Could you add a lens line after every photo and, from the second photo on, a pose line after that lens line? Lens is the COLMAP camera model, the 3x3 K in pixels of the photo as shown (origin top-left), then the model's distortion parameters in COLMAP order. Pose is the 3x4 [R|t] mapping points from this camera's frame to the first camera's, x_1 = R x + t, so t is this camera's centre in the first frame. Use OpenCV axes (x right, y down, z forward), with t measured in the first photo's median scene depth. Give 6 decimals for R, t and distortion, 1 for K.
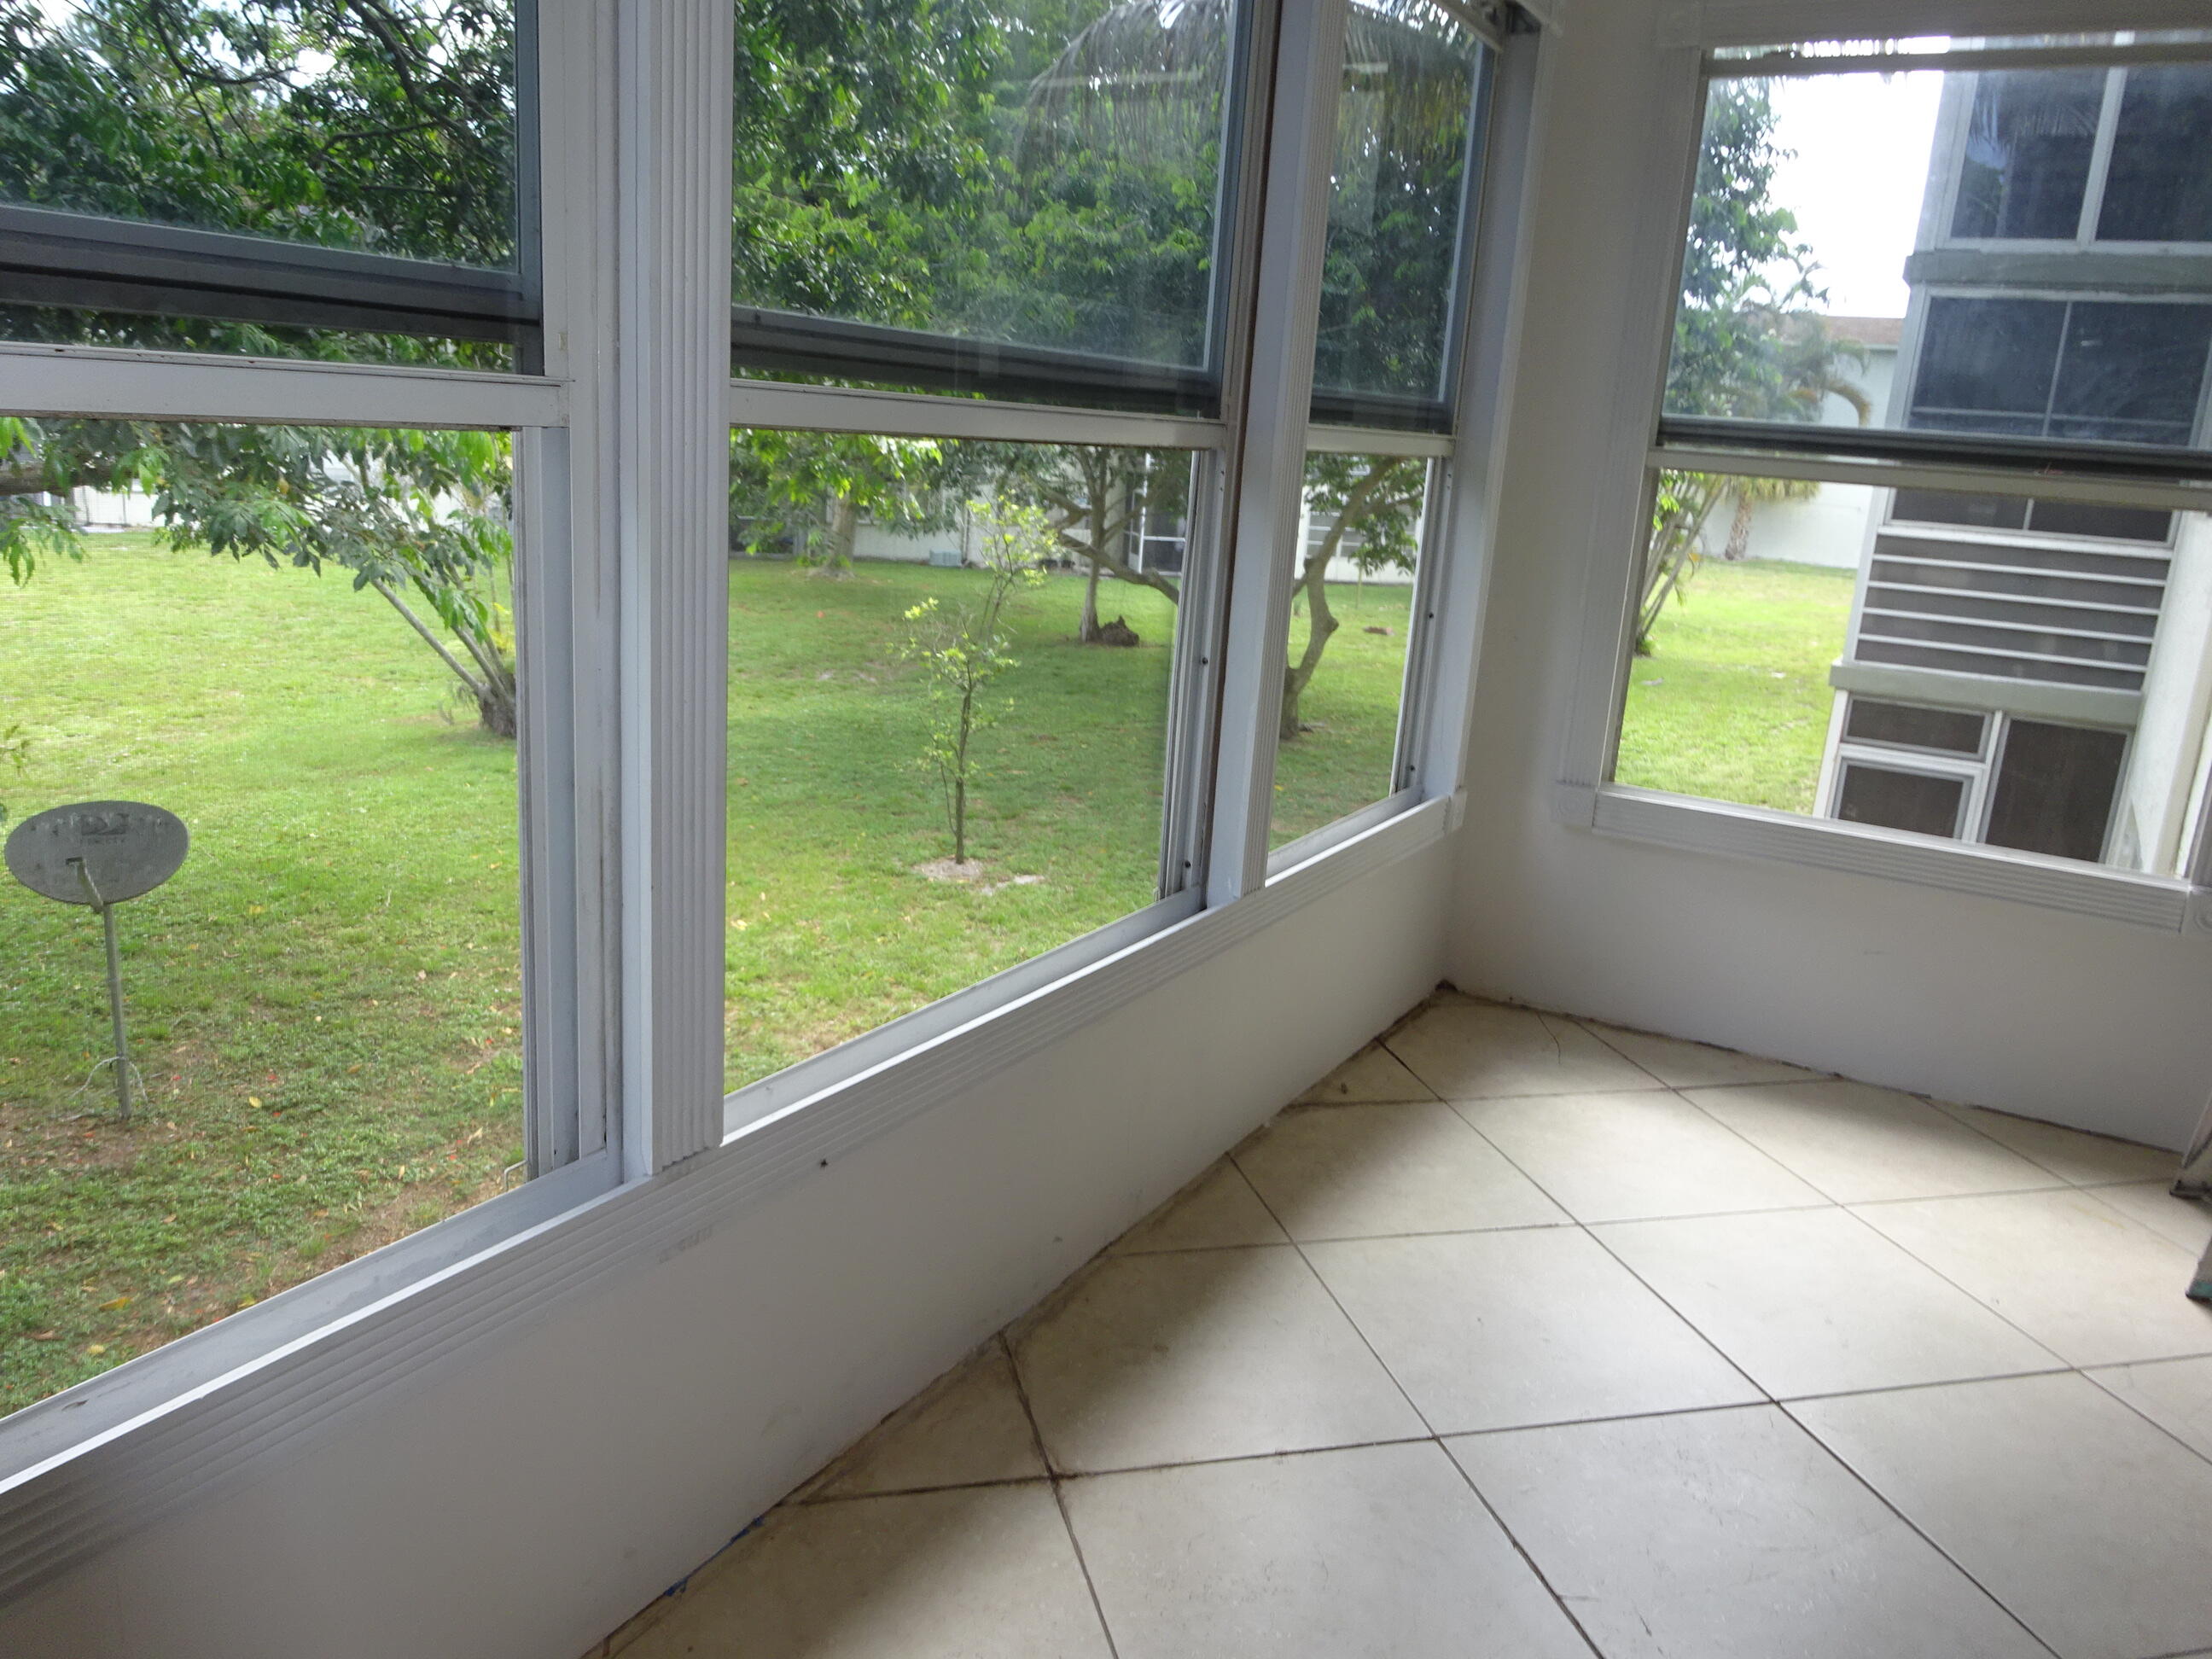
lens RADIAL K [[1630.6, 0, 1105.5], [0, 1630.6, 830.3], [0, 0, 1]] dist [-0.000132, -0.011974]
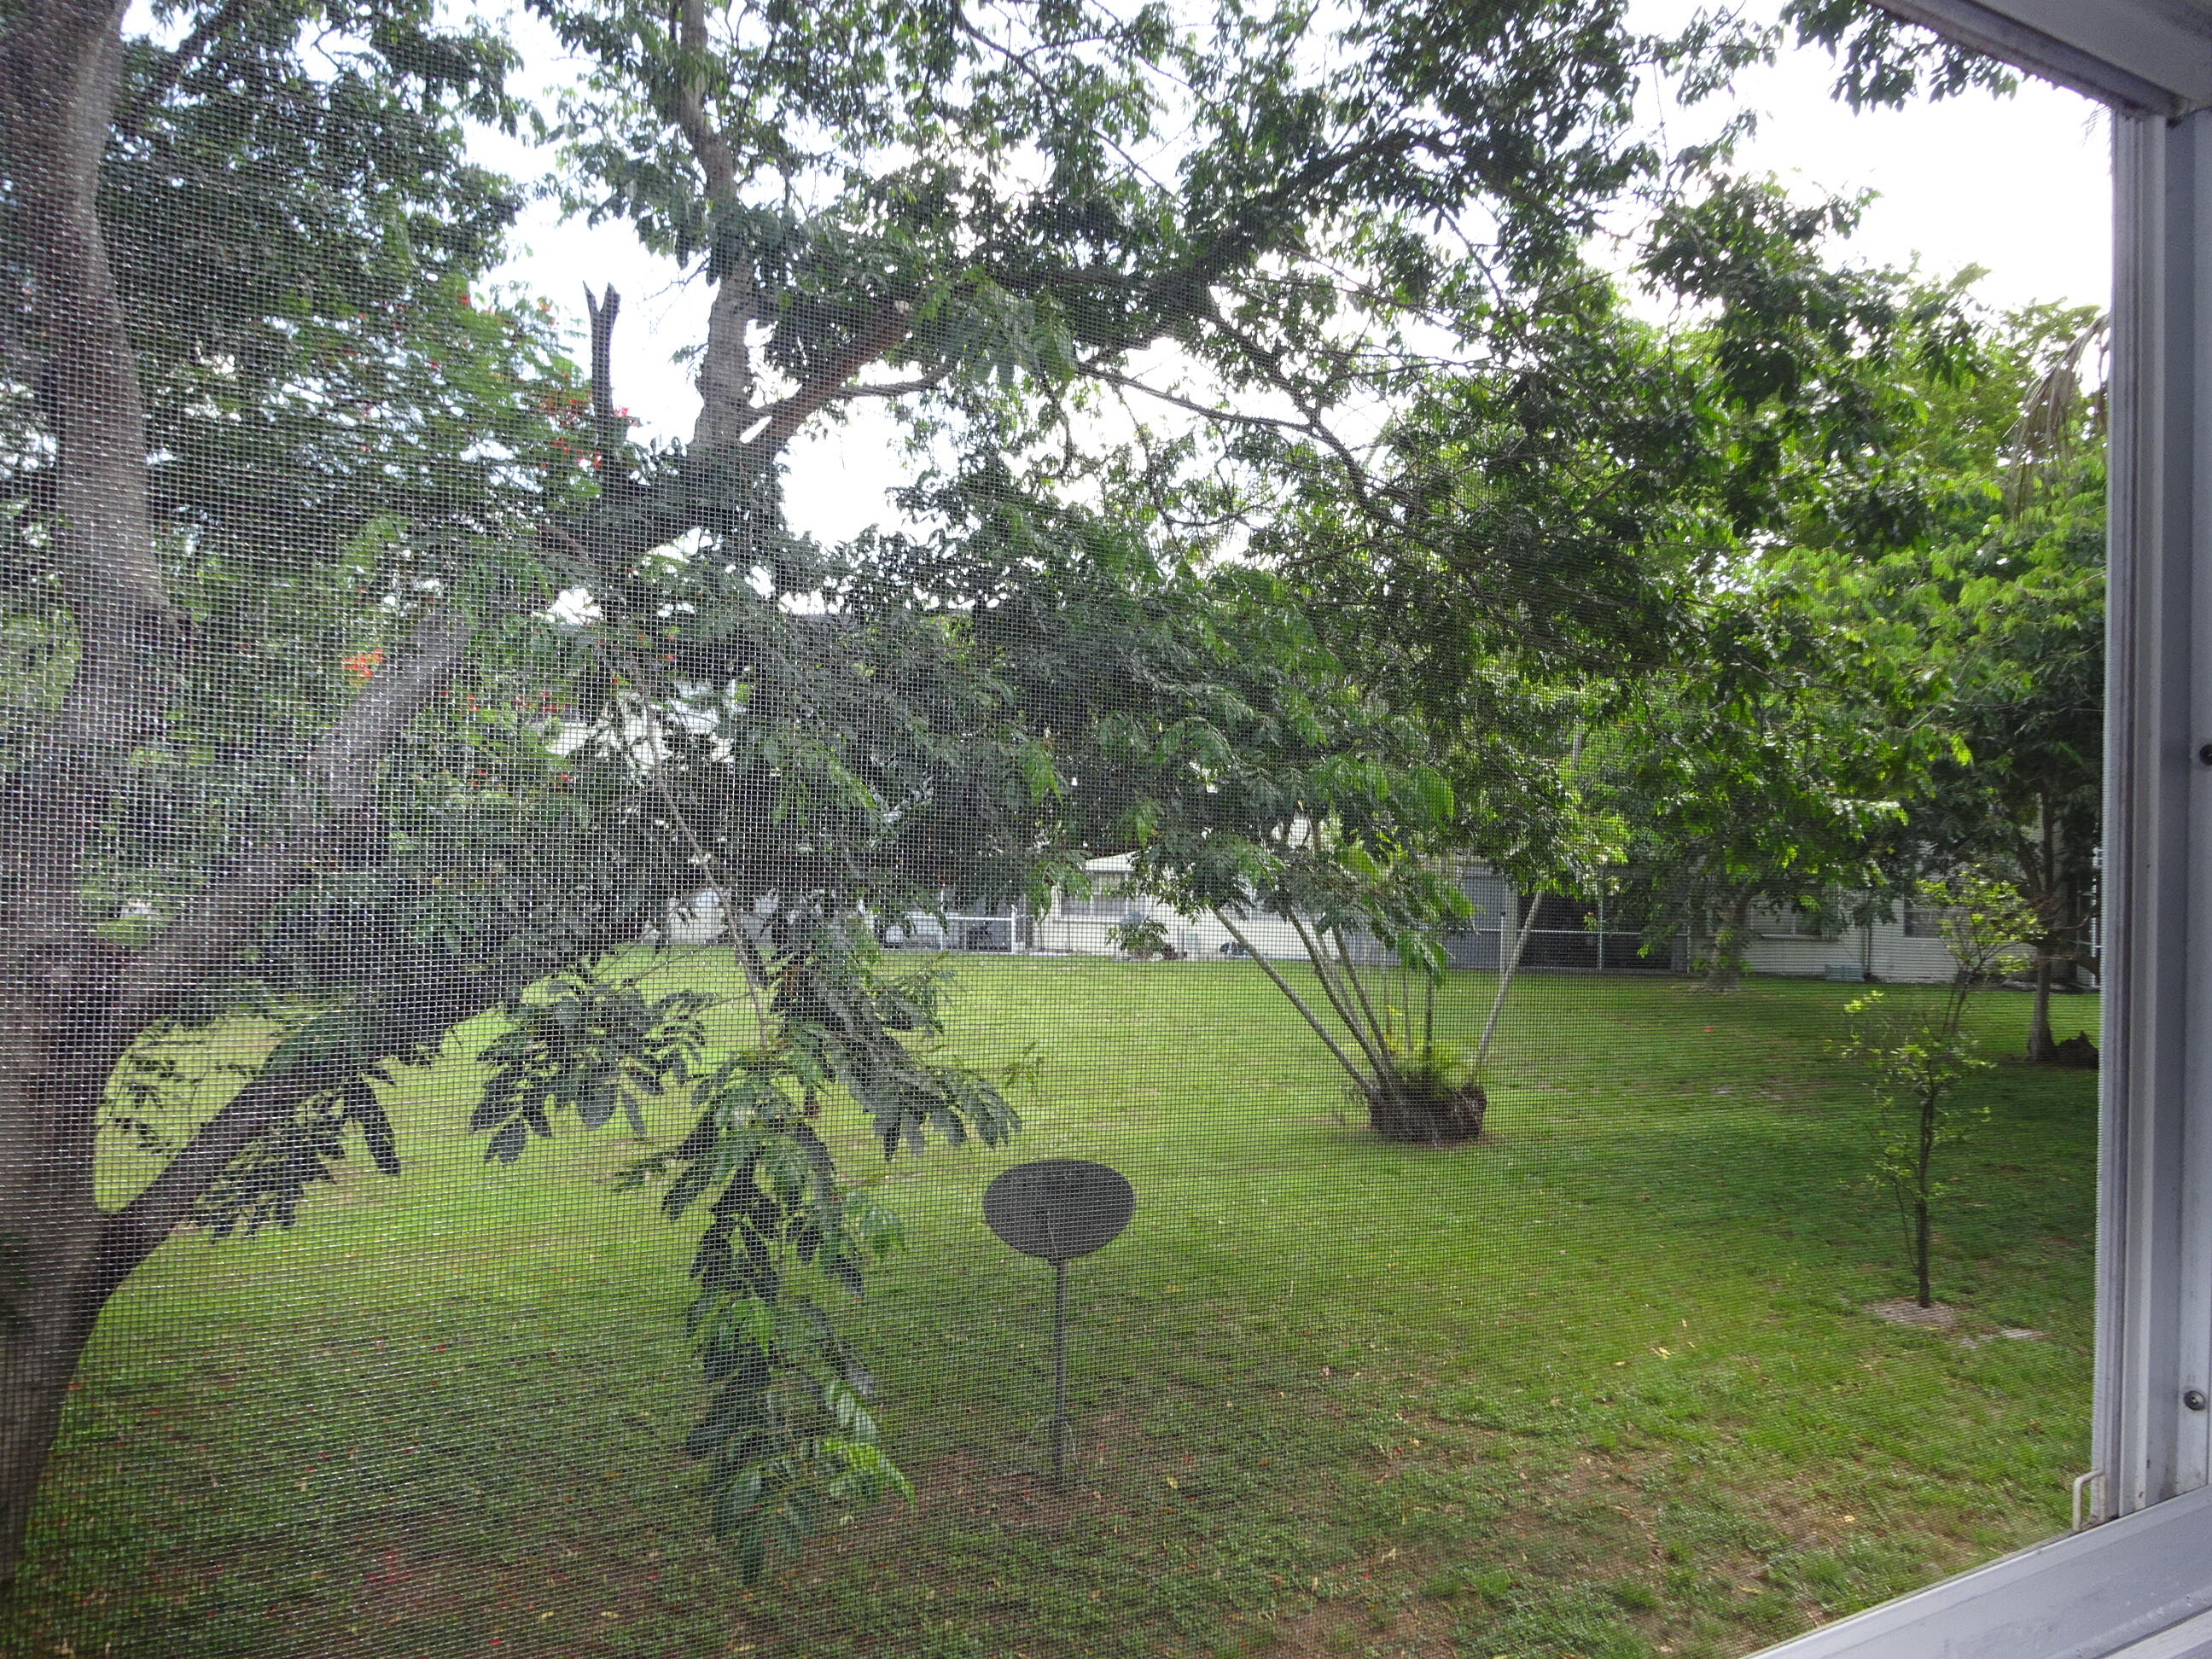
lens RADIAL K [[1630.6, 0, 1095.4], [0, 1630.6, 826.2], [0, 0, 1]] dist [-0.000132, -0.011974]
pose [[0.871423, -0.054784, -0.487464, -0.047180], [-0.074978, 0.967191, -0.242735, 0.019773], [0.484769, 0.248074, 0.838724, 0.044179]]
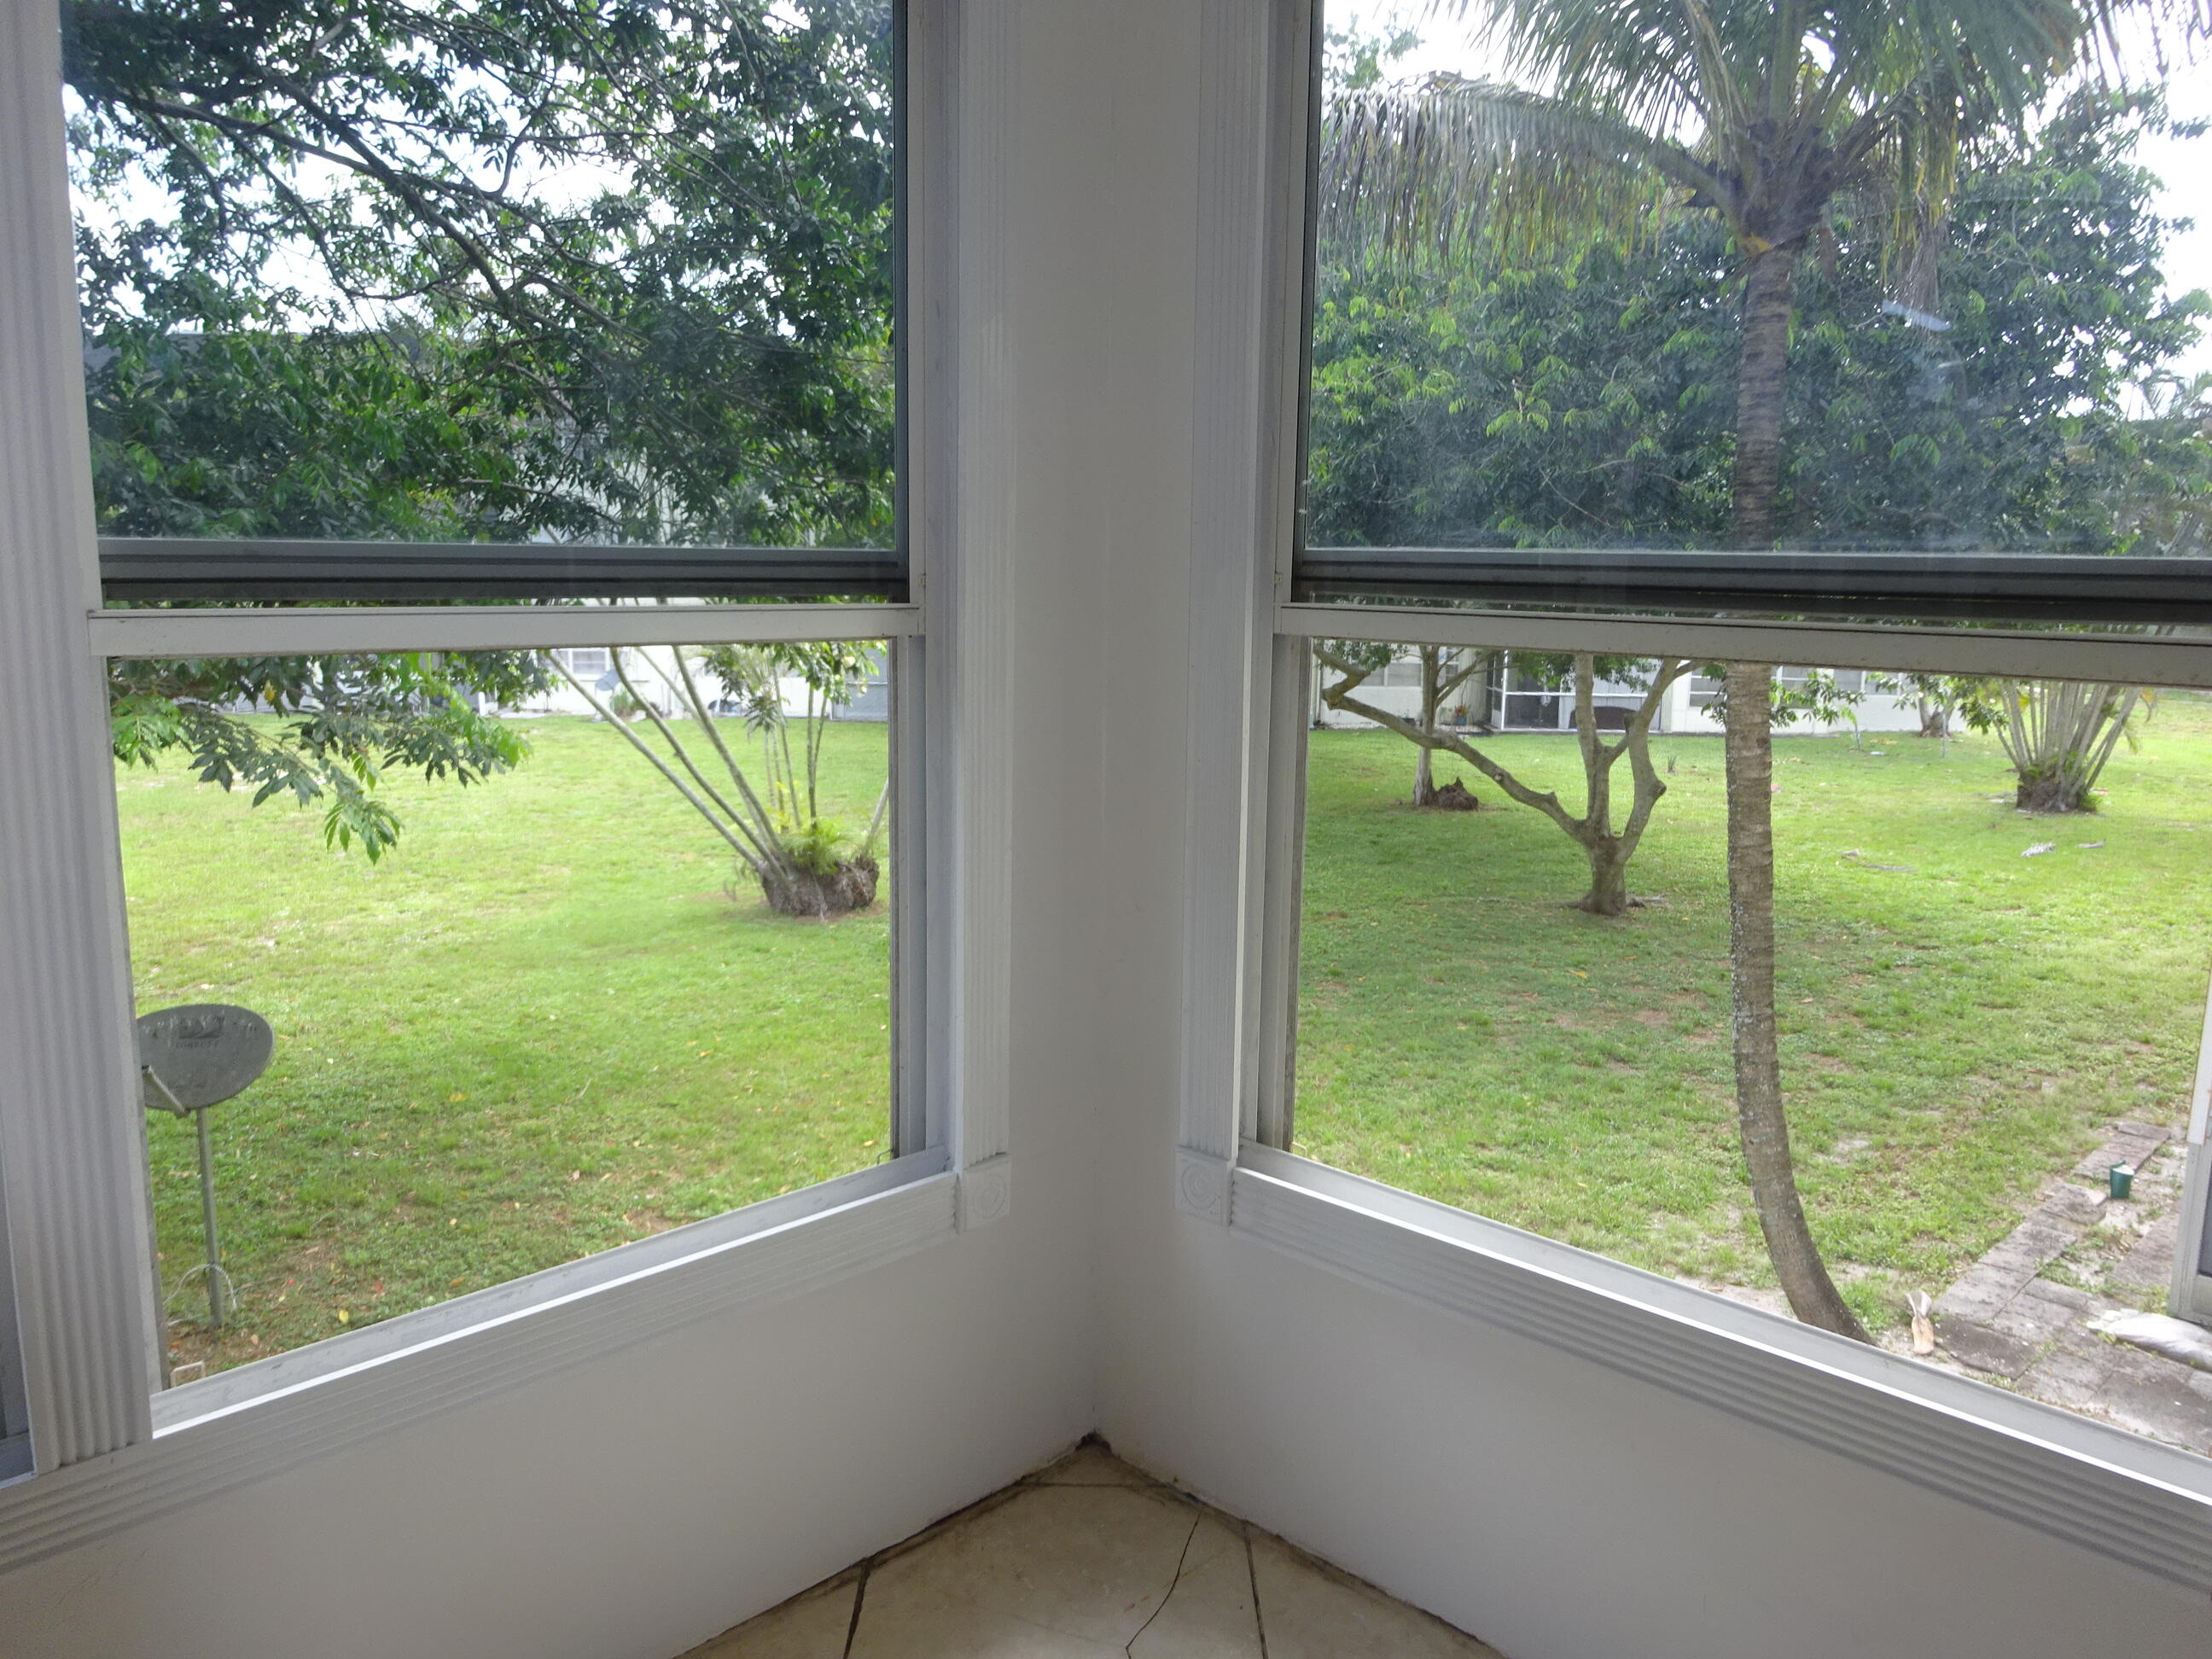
lens RADIAL K [[1630.6, 0, 1105.7], [0, 1630.6, 821.9], [0, 0, 1]] dist [-0.000132, -0.011974]
pose [[0.967998, -0.011289, -0.250702, 0.118050], [-0.013979, 0.995011, -0.098778, -0.026178], [0.250567, 0.099121, 0.963012, 0.114555]]
